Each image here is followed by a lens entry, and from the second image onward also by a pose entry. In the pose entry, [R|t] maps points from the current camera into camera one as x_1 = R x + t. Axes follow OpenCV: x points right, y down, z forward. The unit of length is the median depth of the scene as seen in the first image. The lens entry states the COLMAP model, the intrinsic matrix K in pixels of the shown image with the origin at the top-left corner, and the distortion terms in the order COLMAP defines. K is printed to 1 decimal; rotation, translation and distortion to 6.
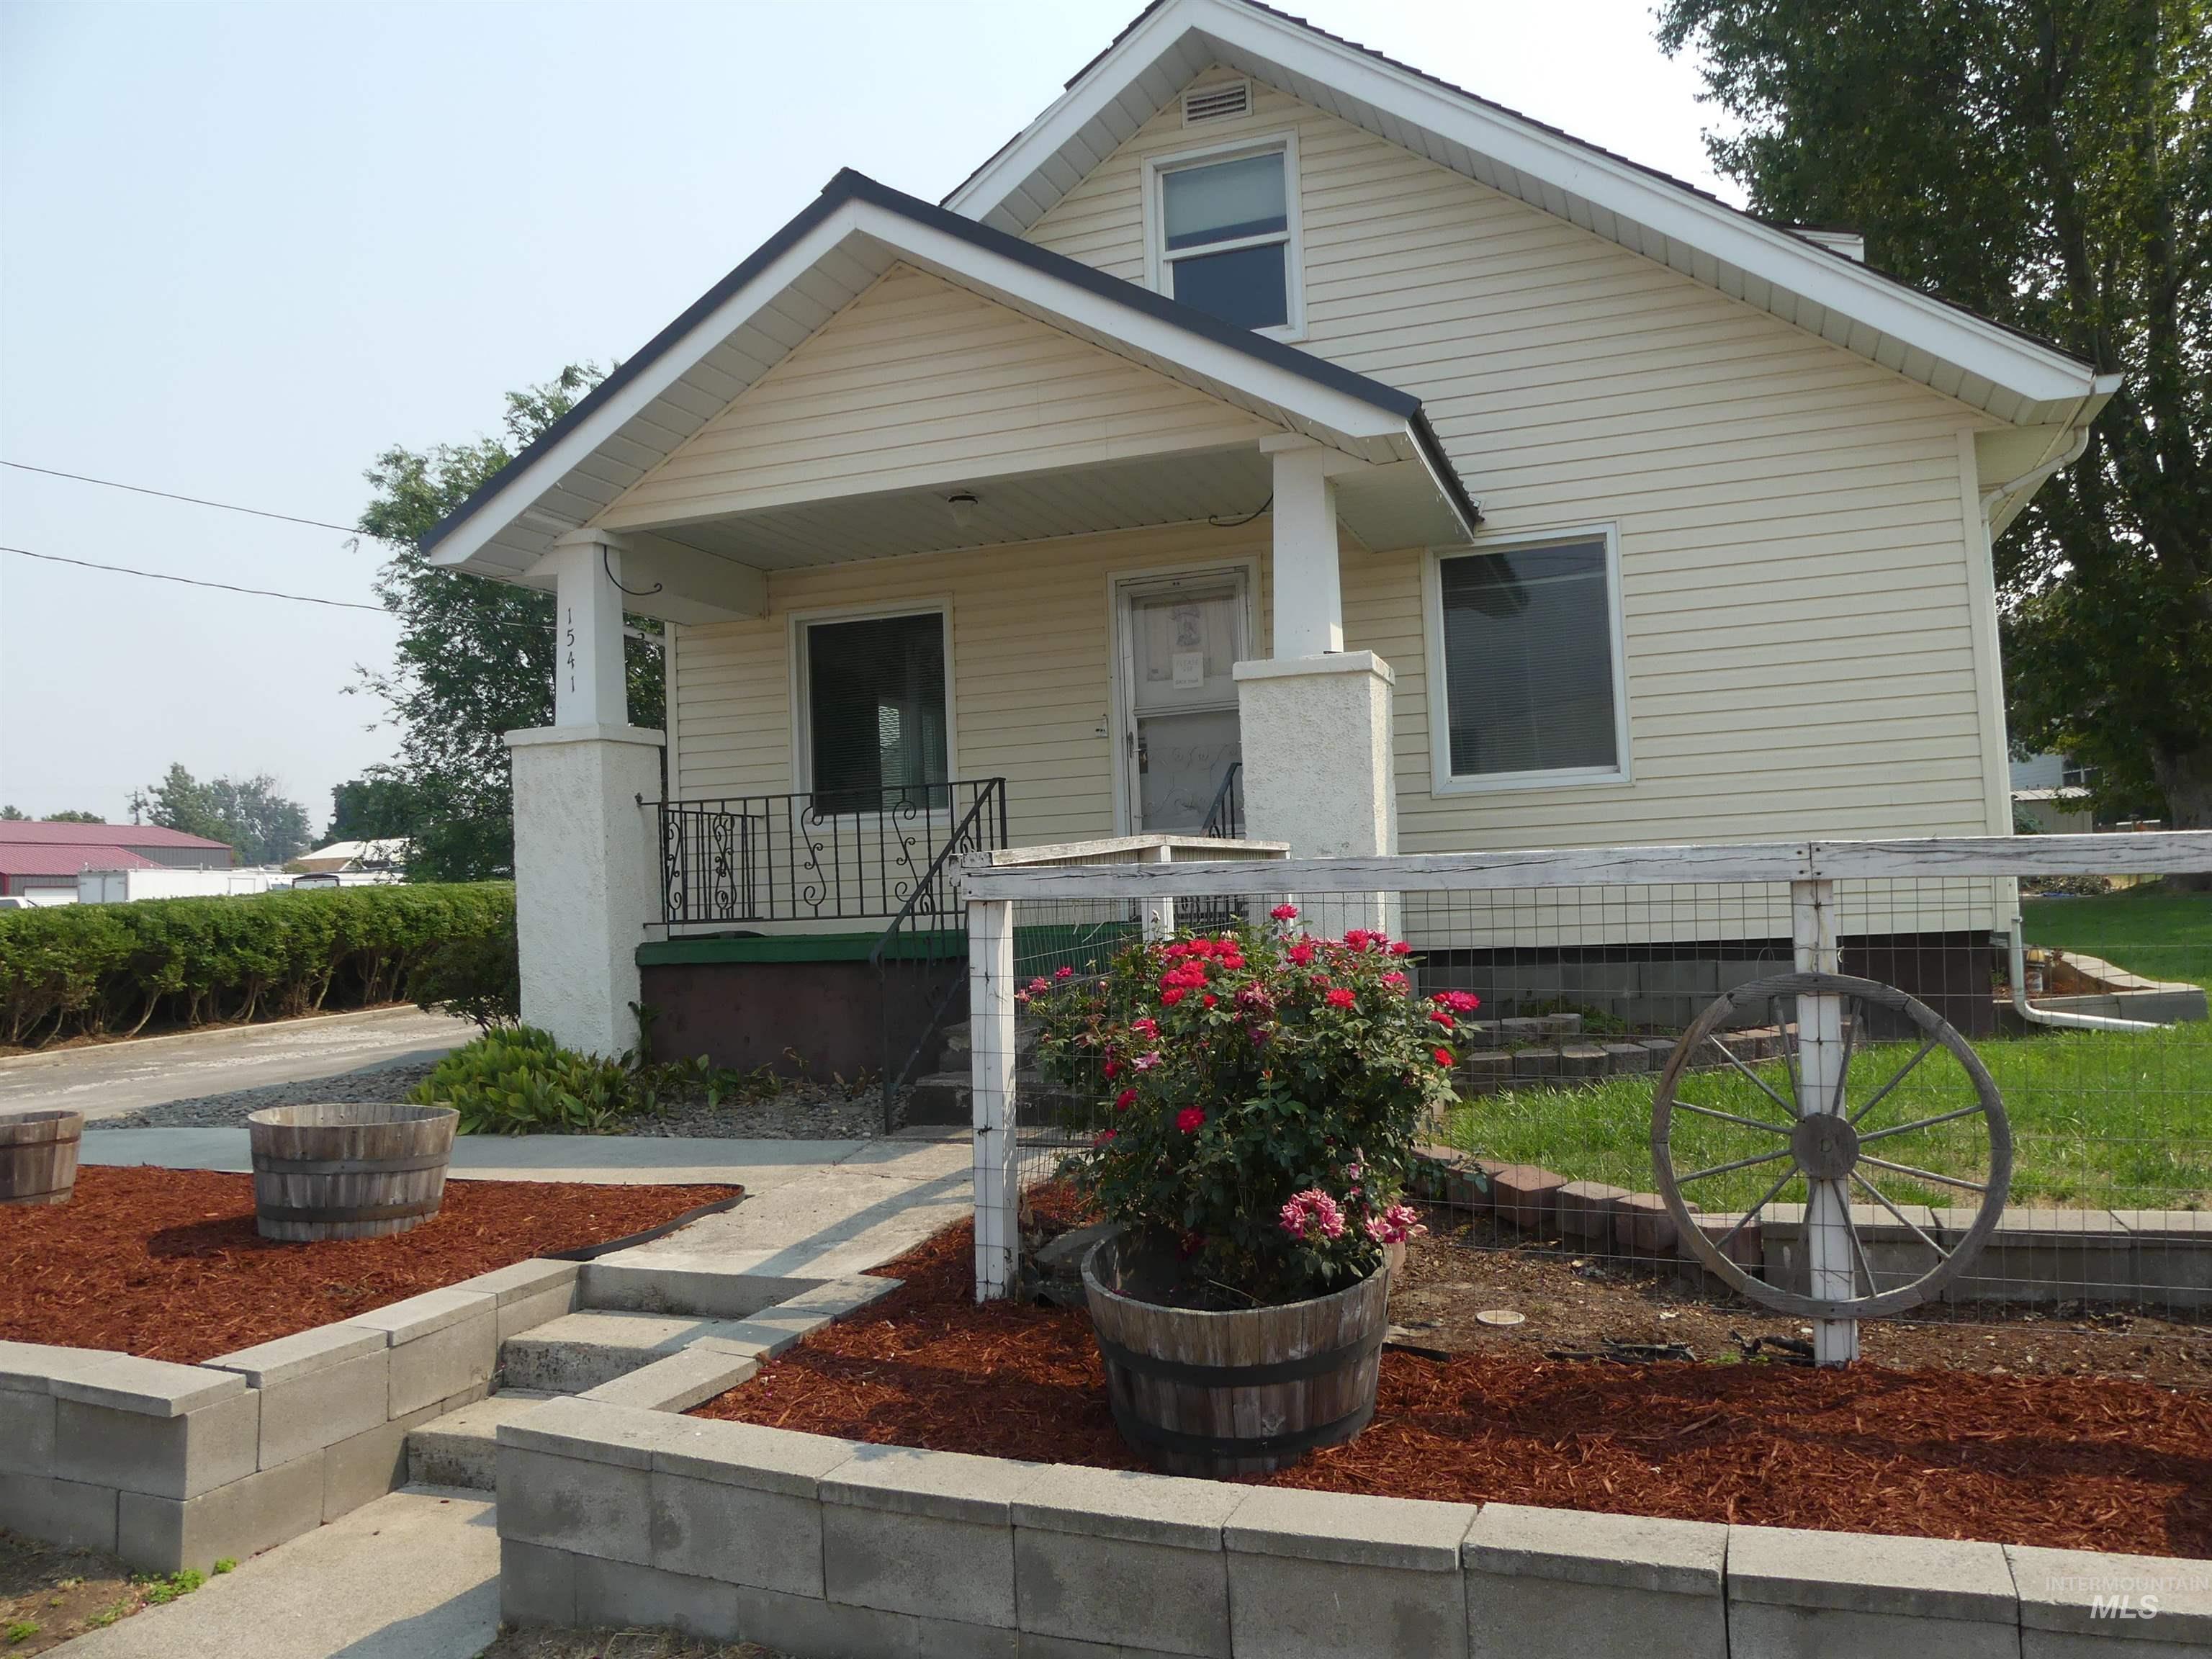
lens RADIAL K [[1671.7, 0, 1106.0], [0, 1671.7, 829.5], [0, 0, 1]] dist [-0.027501, 0.005072]
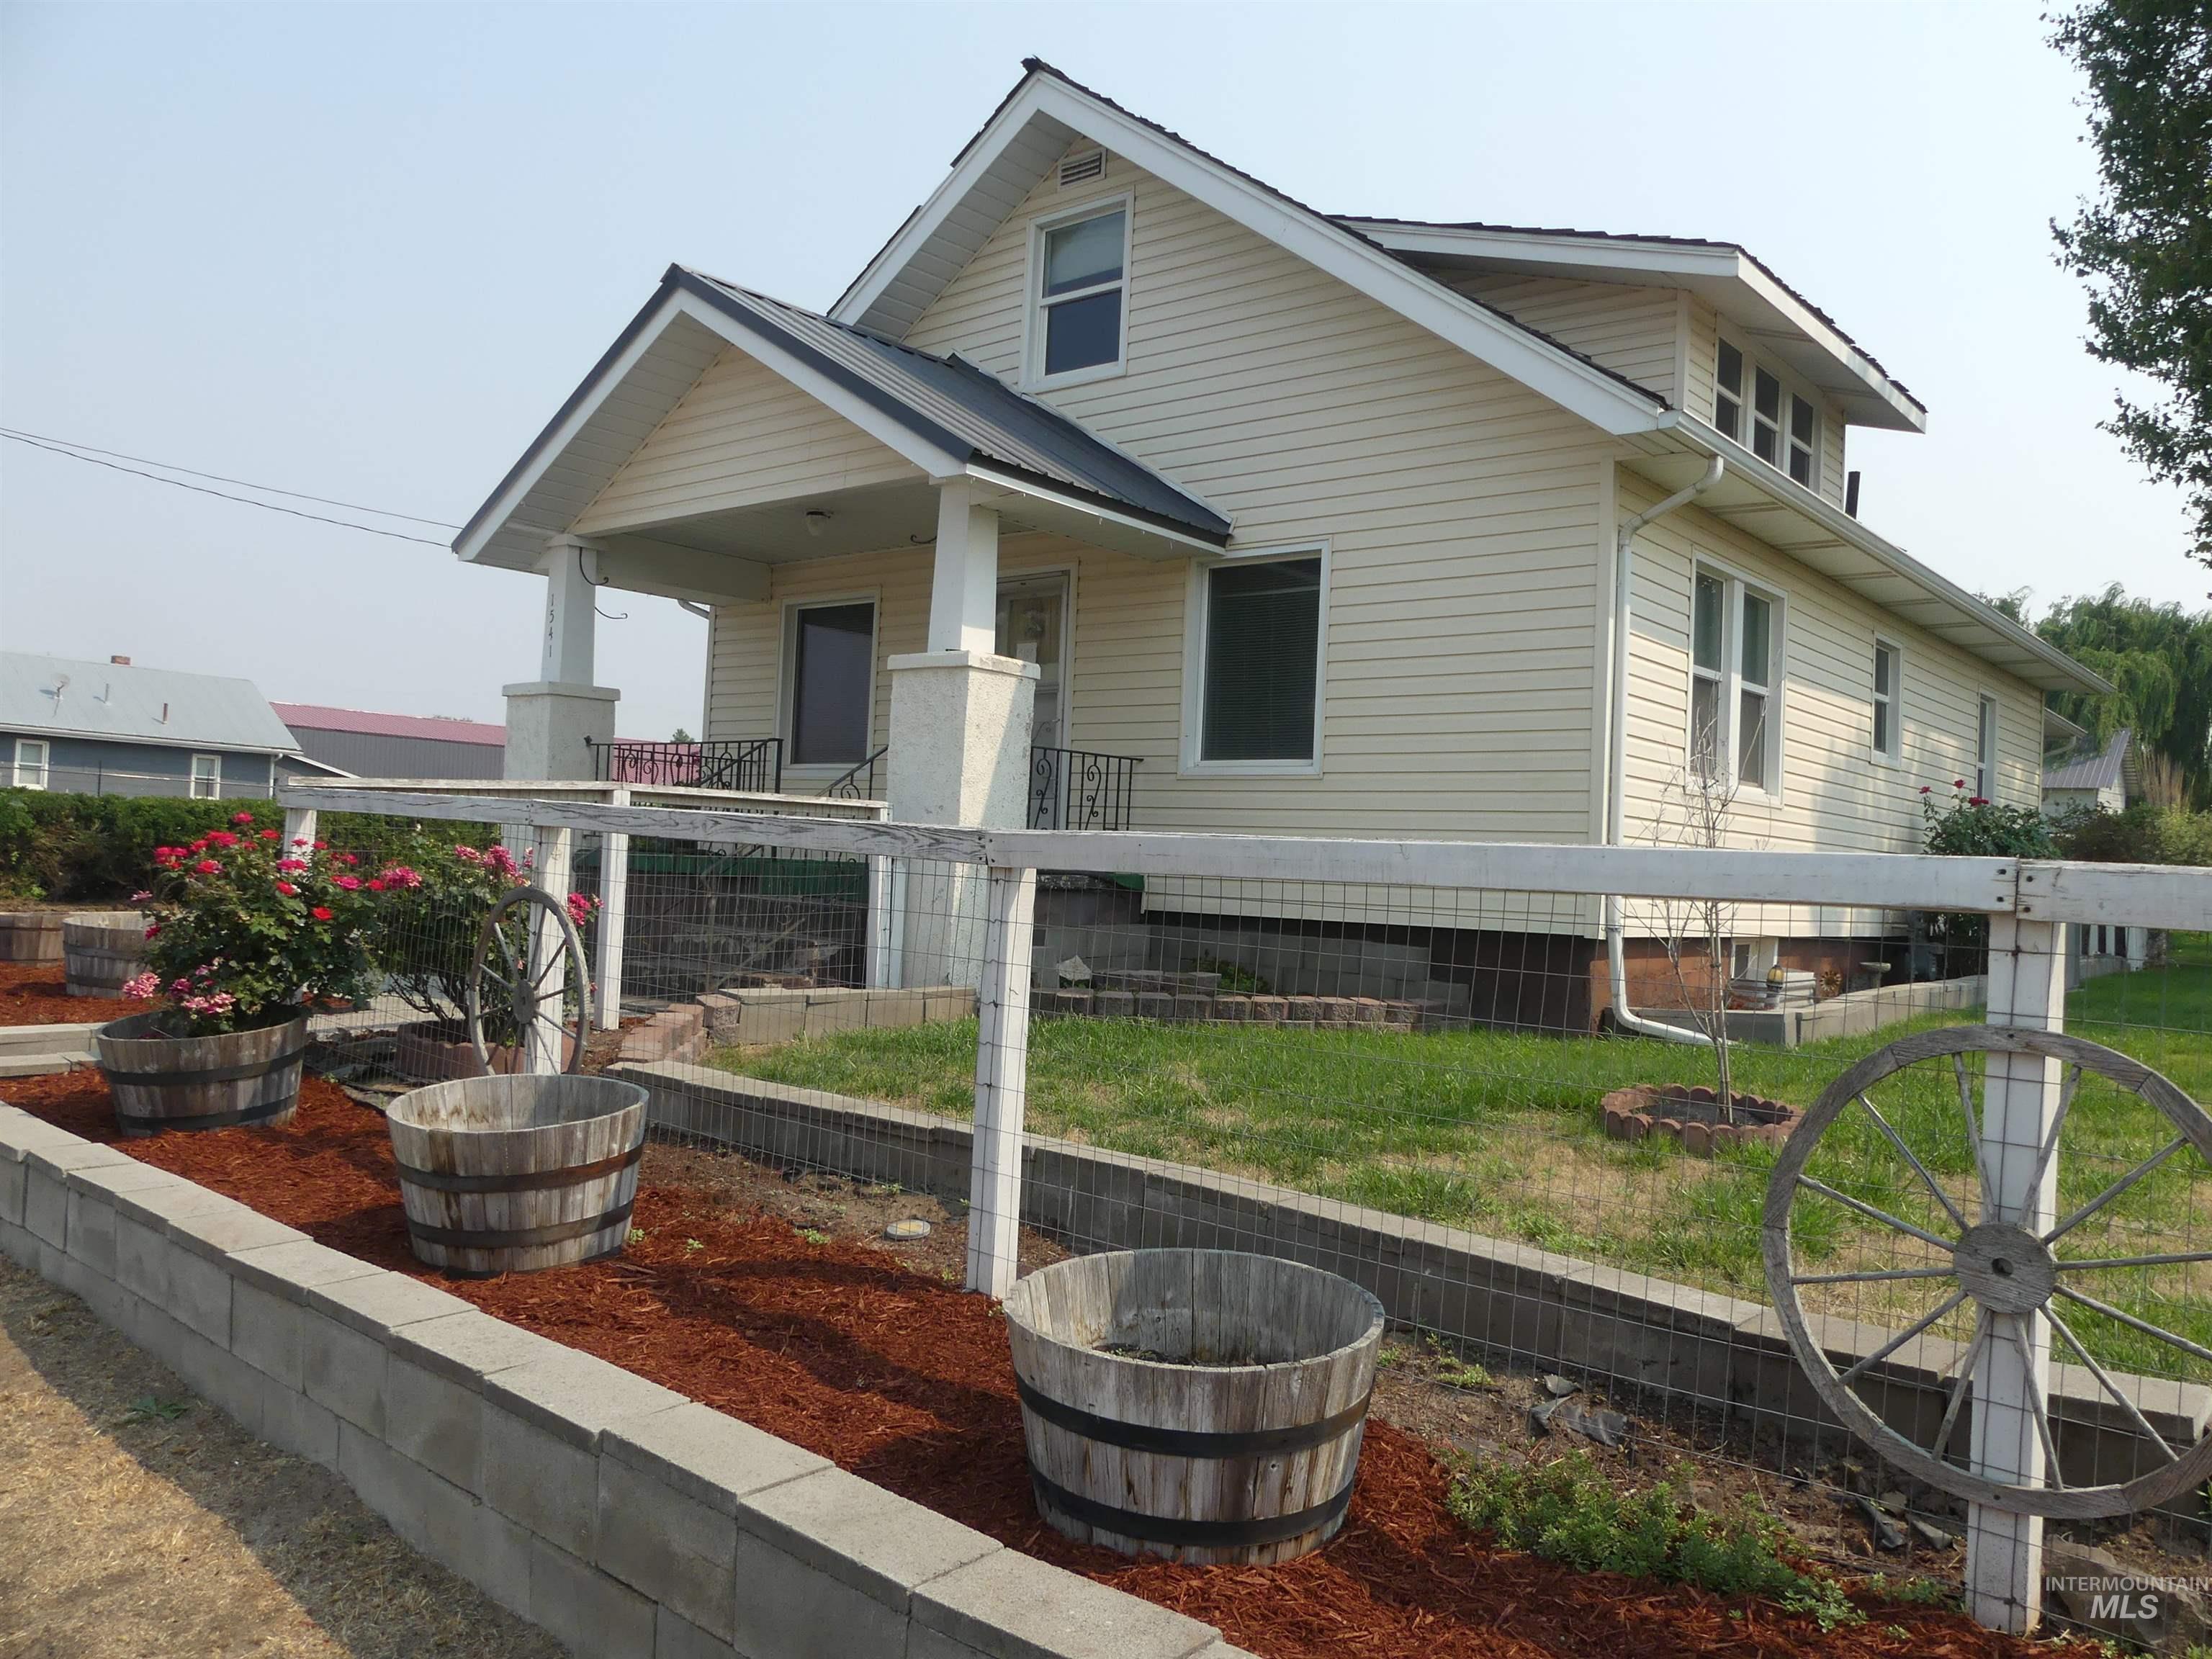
lens RADIAL K [[1671.7, 0, 1106.0], [0, 1671.7, 829.5], [0, 0, 1]] dist [-0.027501, 0.005072]
pose [[0.933924, 0.074728, -0.349573, 0.564103], [-0.067192, 0.997172, 0.033654, -0.019945], [0.351100, -0.007942, 0.936304, -0.089083]]
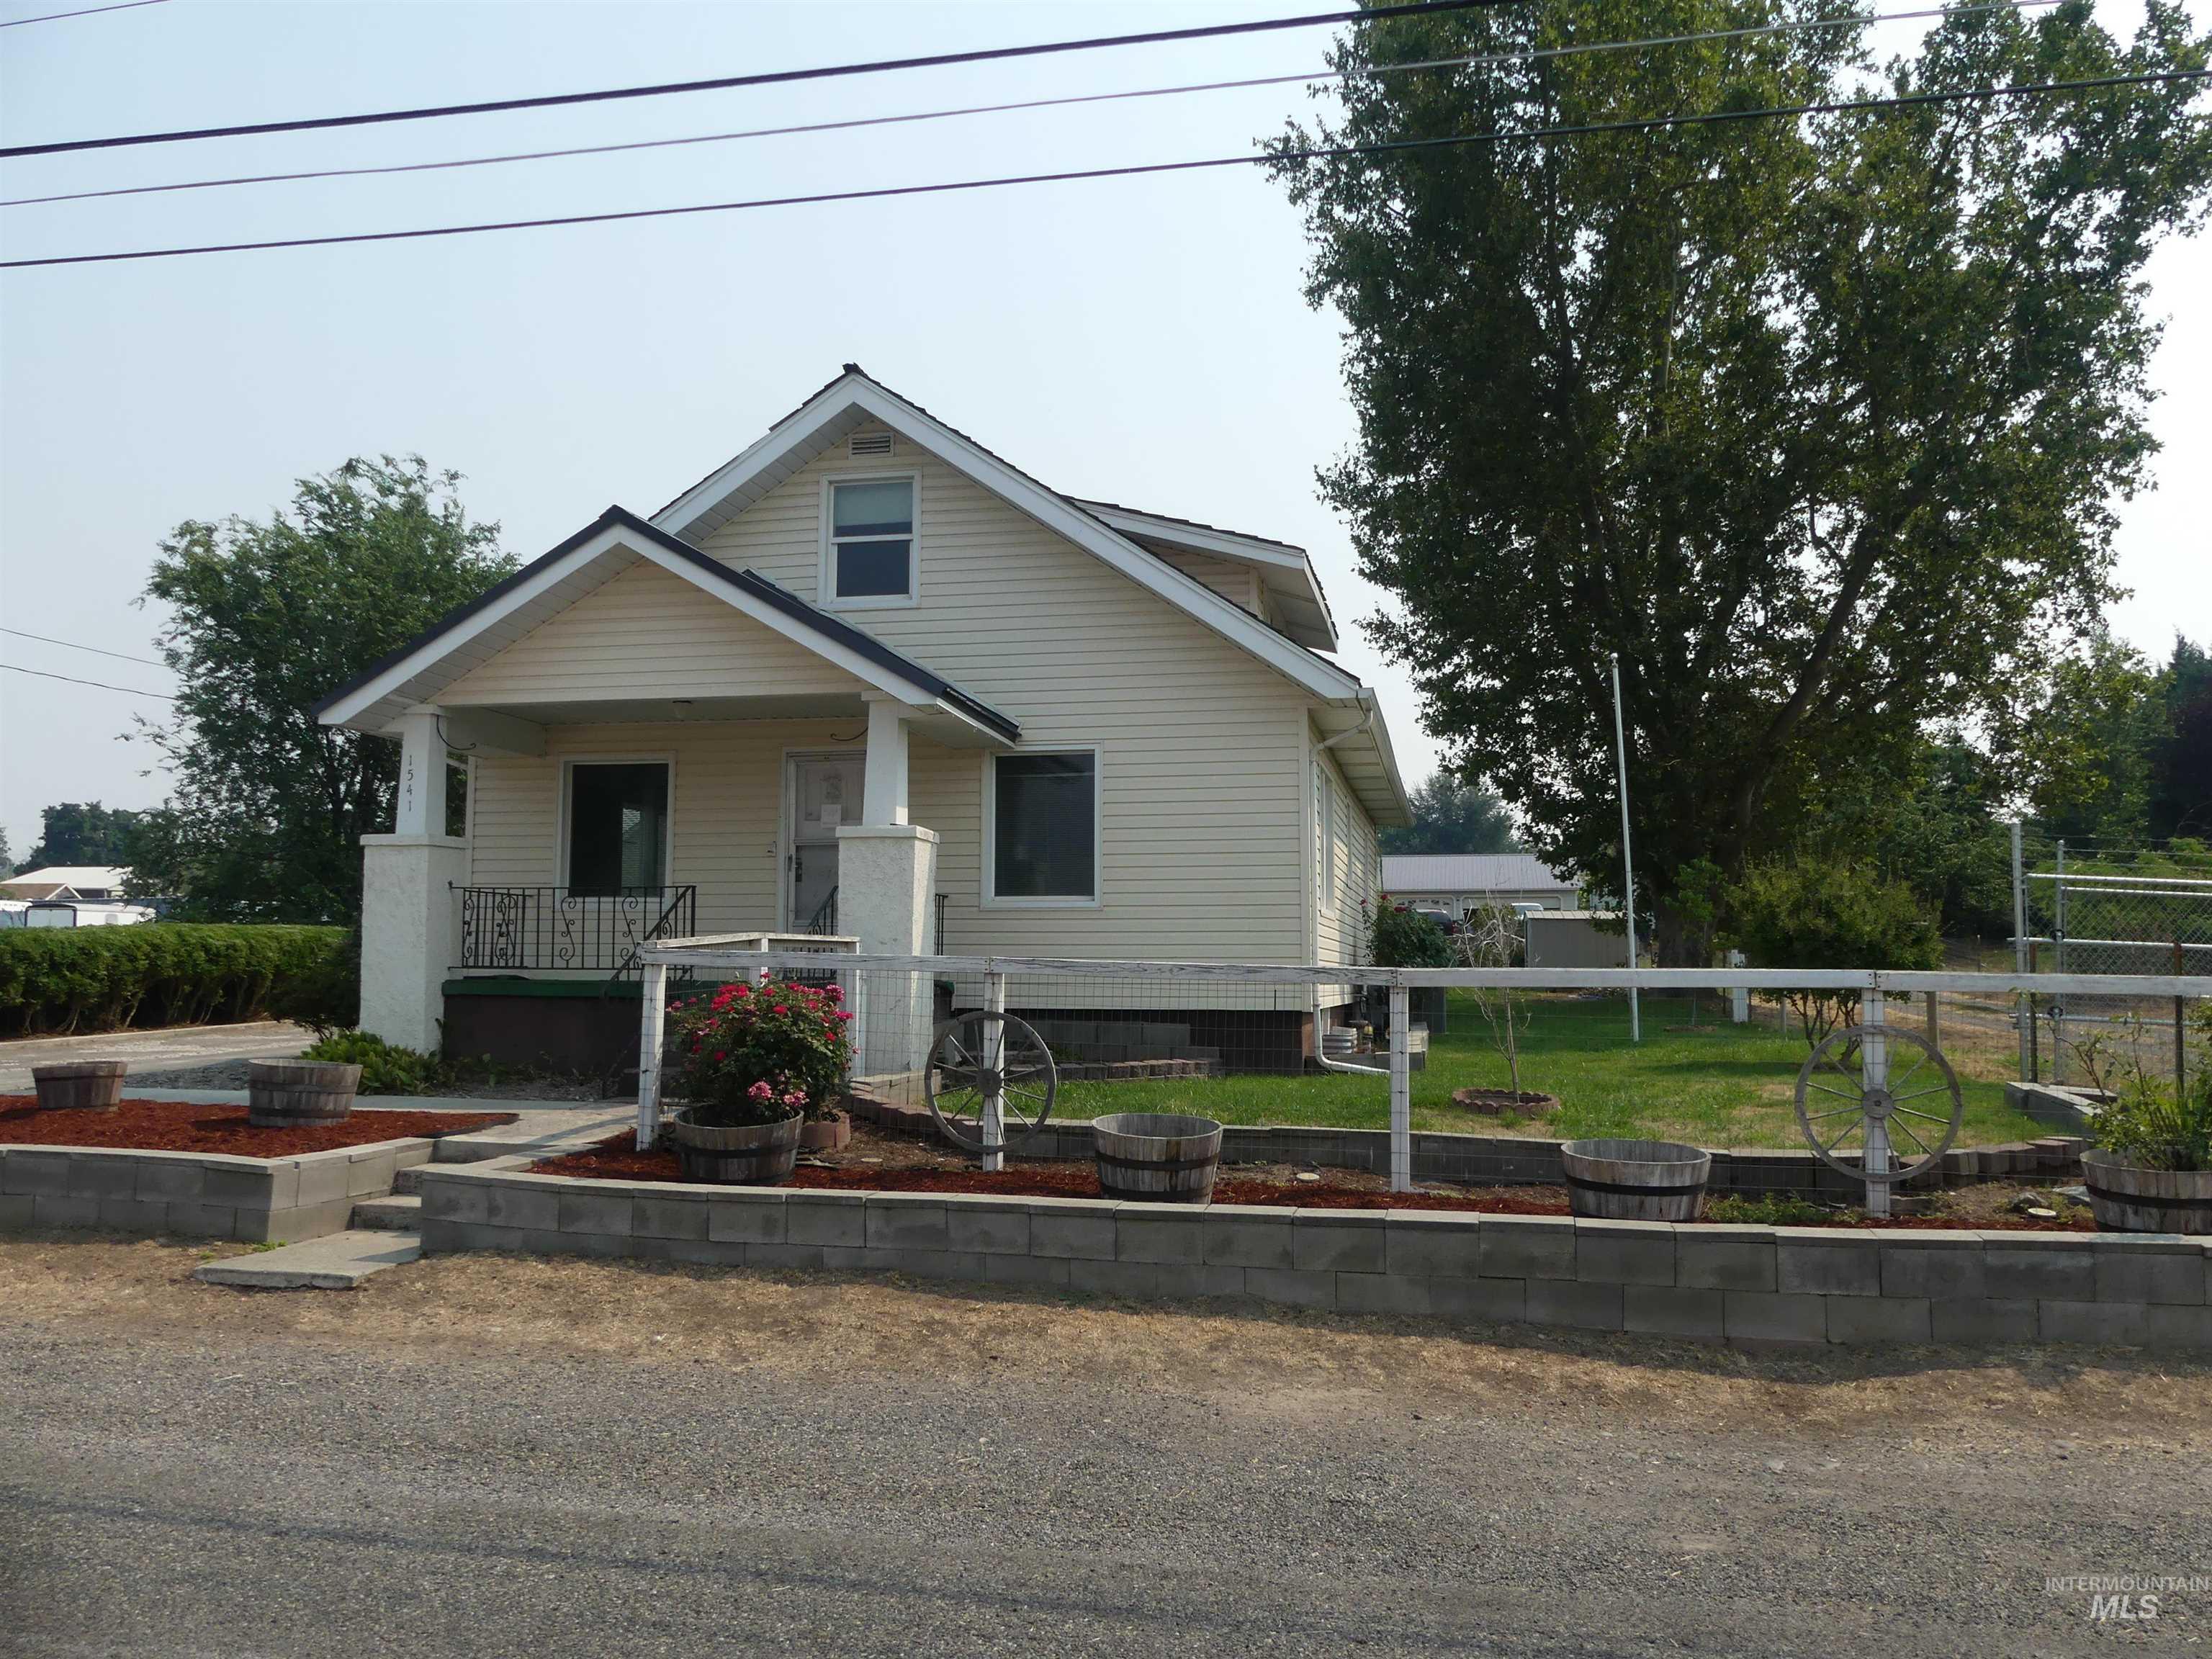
lens RADIAL K [[1687.2, 0, 1106.0], [0, 1687.2, 829.5], [0, 0, 1]] dist [-0.041281, 0.083599]
pose [[0.988807, 0.057251, 0.137781, 0.093781], [-0.051572, 0.997680, -0.044438, -0.030679], [-0.140006, 0.036835, 0.989465, -0.585434]]
